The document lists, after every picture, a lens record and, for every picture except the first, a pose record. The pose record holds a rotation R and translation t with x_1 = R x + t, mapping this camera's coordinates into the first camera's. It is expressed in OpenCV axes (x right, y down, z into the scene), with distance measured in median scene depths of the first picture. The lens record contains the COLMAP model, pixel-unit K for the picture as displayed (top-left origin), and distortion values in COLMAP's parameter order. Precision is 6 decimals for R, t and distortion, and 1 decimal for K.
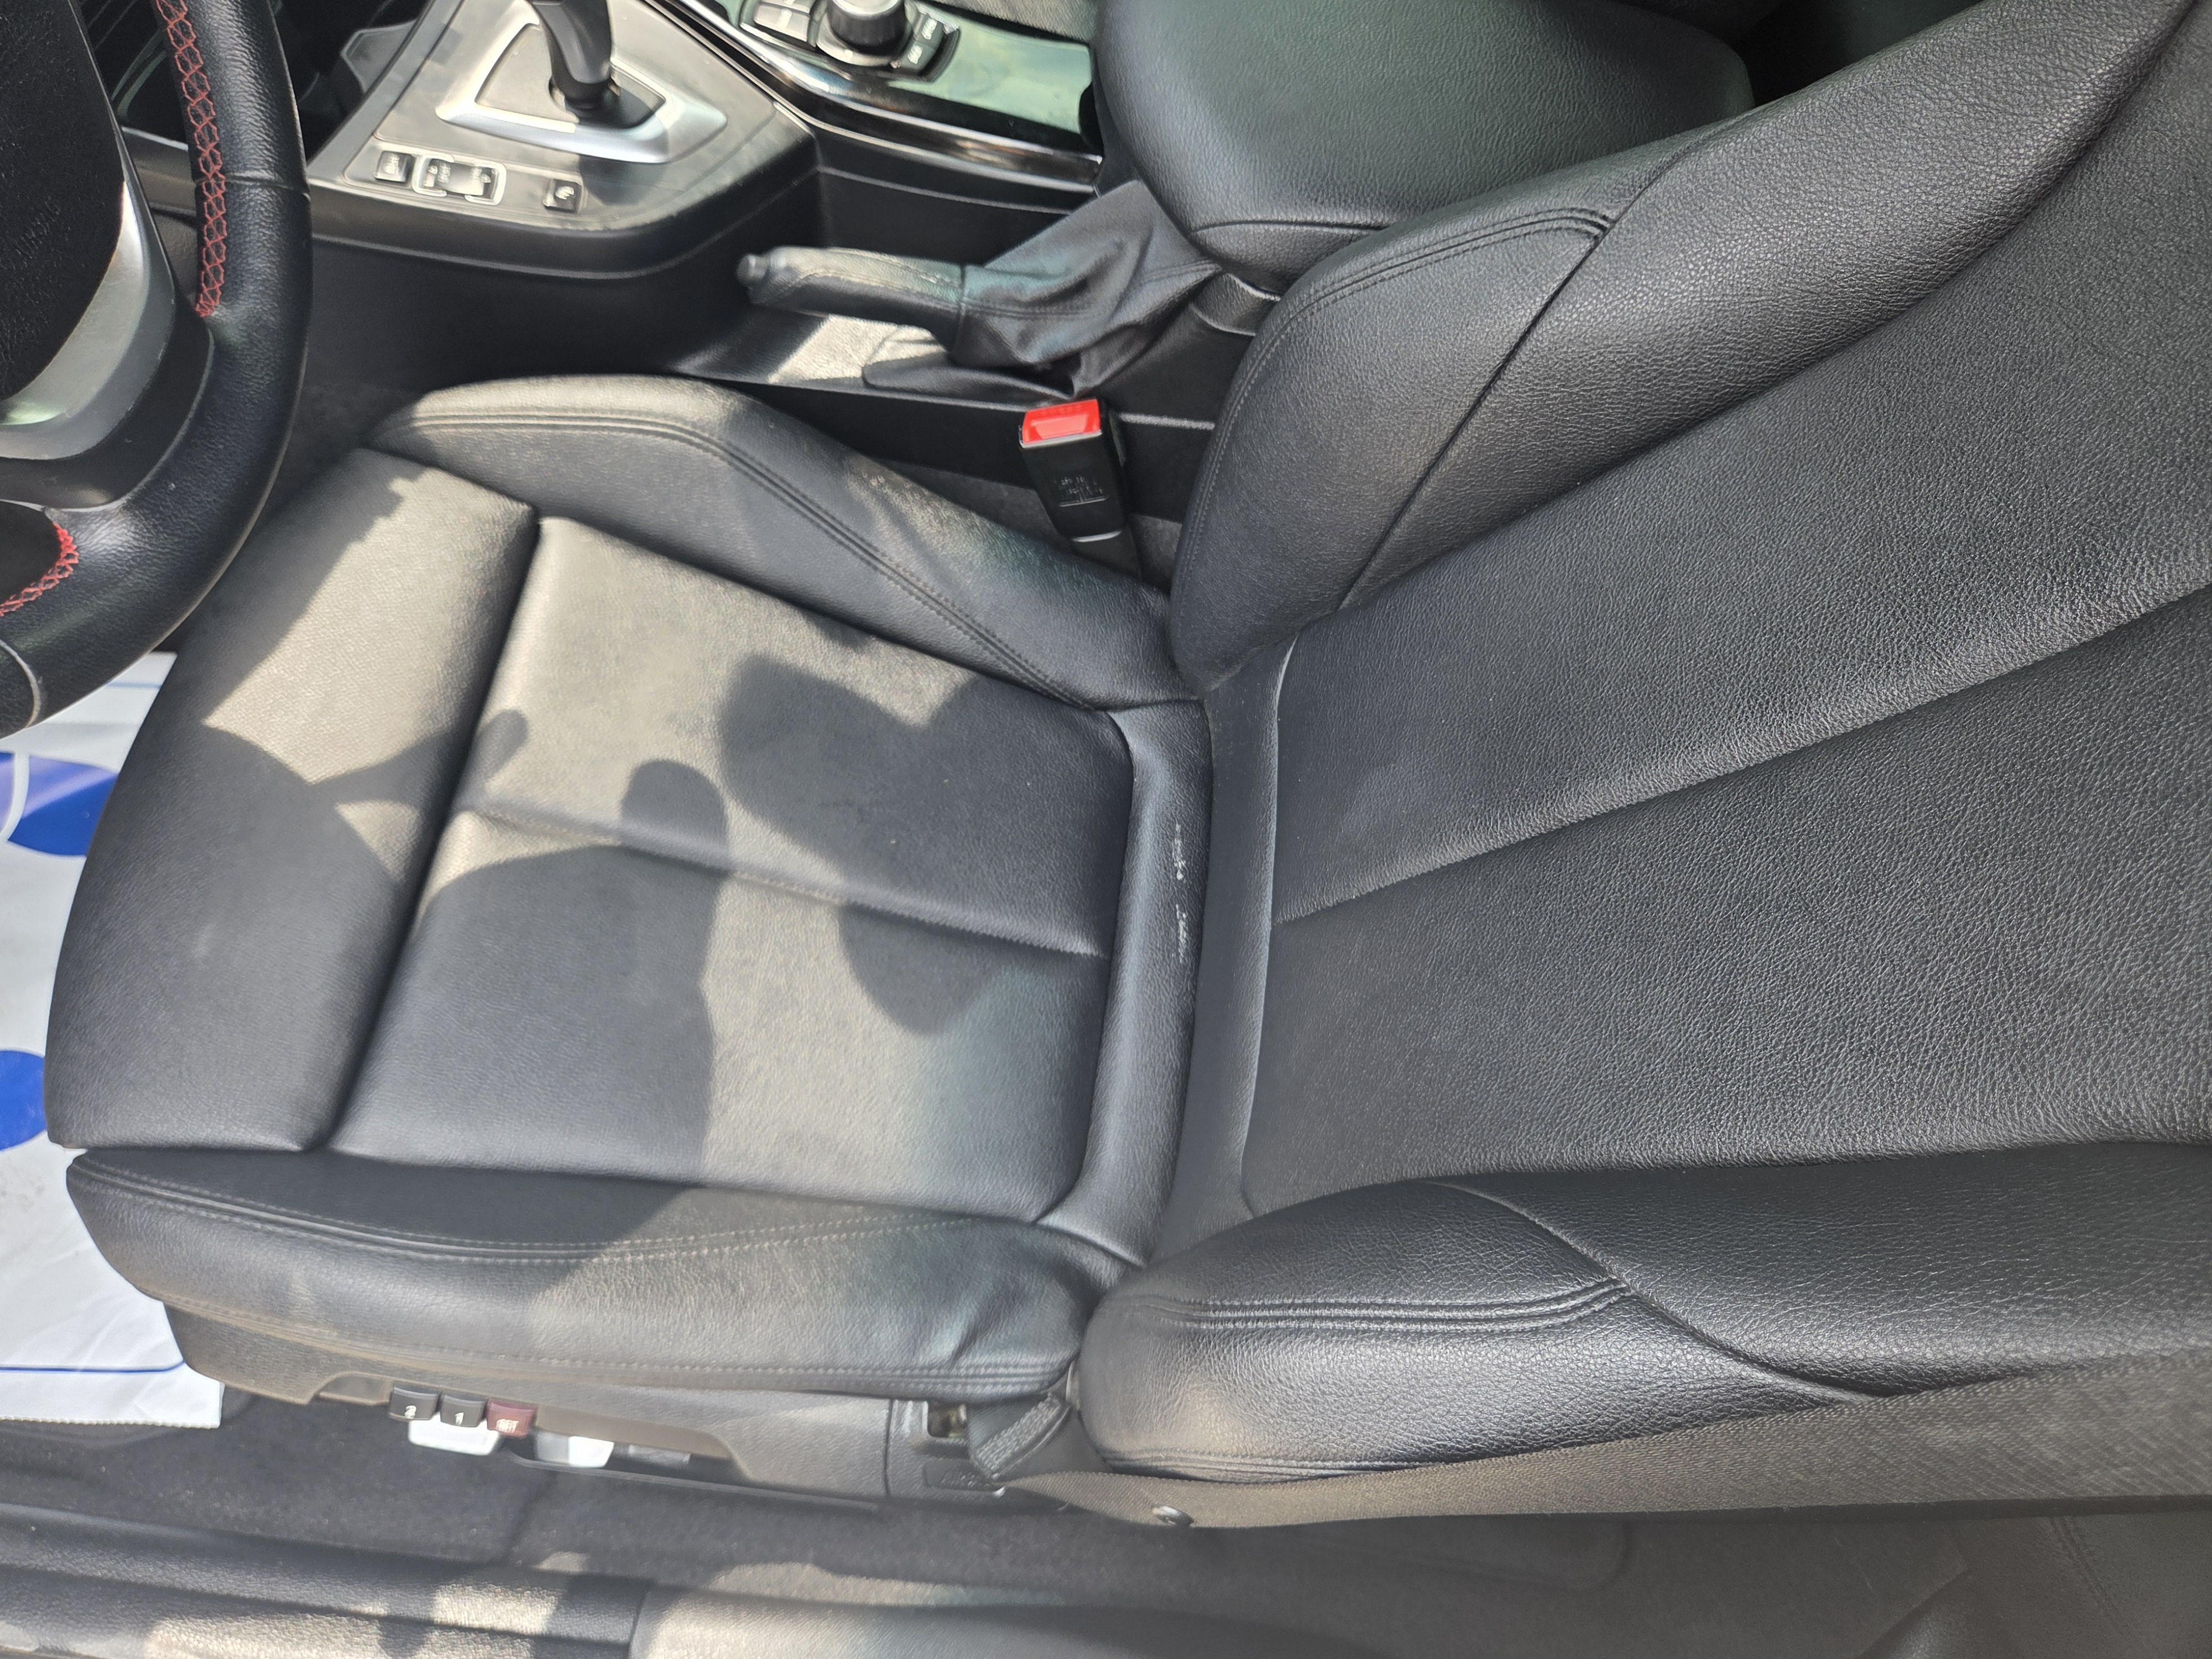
lens RADIAL K [[1521.3, 0, 1098.5], [0, 1521.3, 854.6], [0, 0, 1]] dist [0.030766, -0.034630]
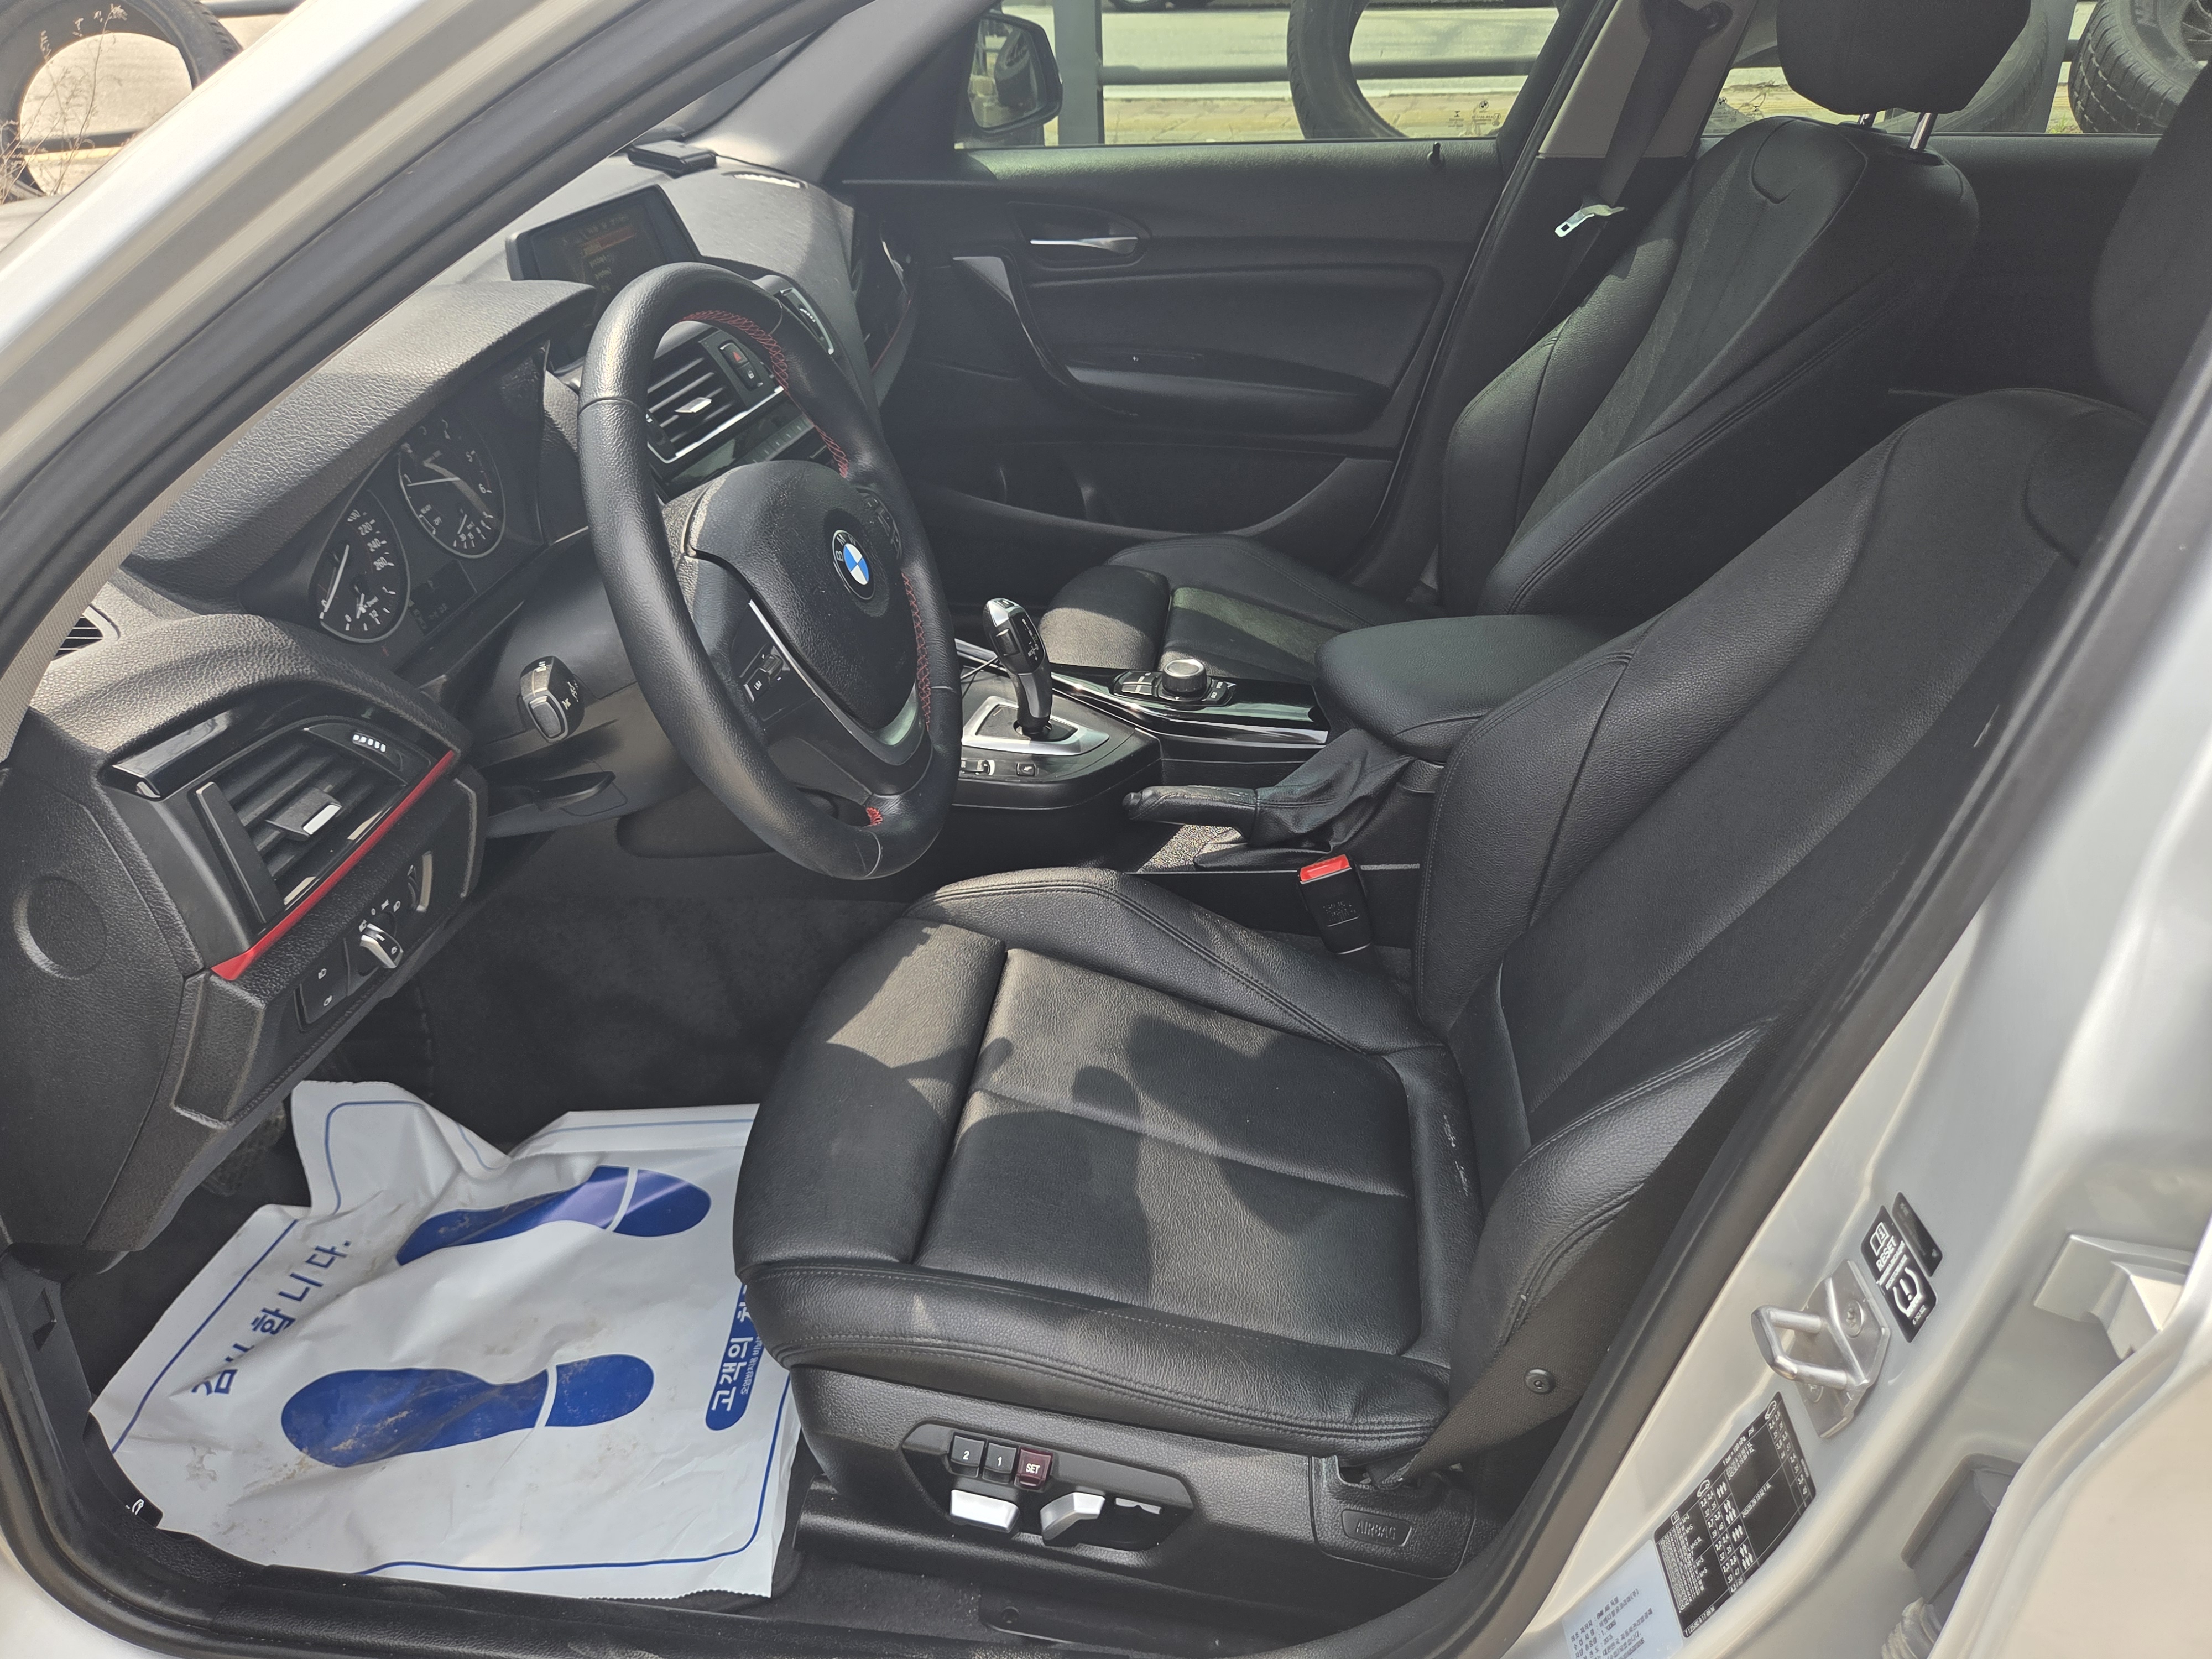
lens RADIAL K [[1496.1, 0, 1051.4], [0, 1496.1, 840.0], [0, 0, 1]] dist [0.031251, -0.033230]
pose [[0.989379, -0.107626, -0.097702, -0.156360], [0.035419, 0.830385, -0.556064, 0.572895], [0.140977, 0.546697, 0.825377, -0.359159]]
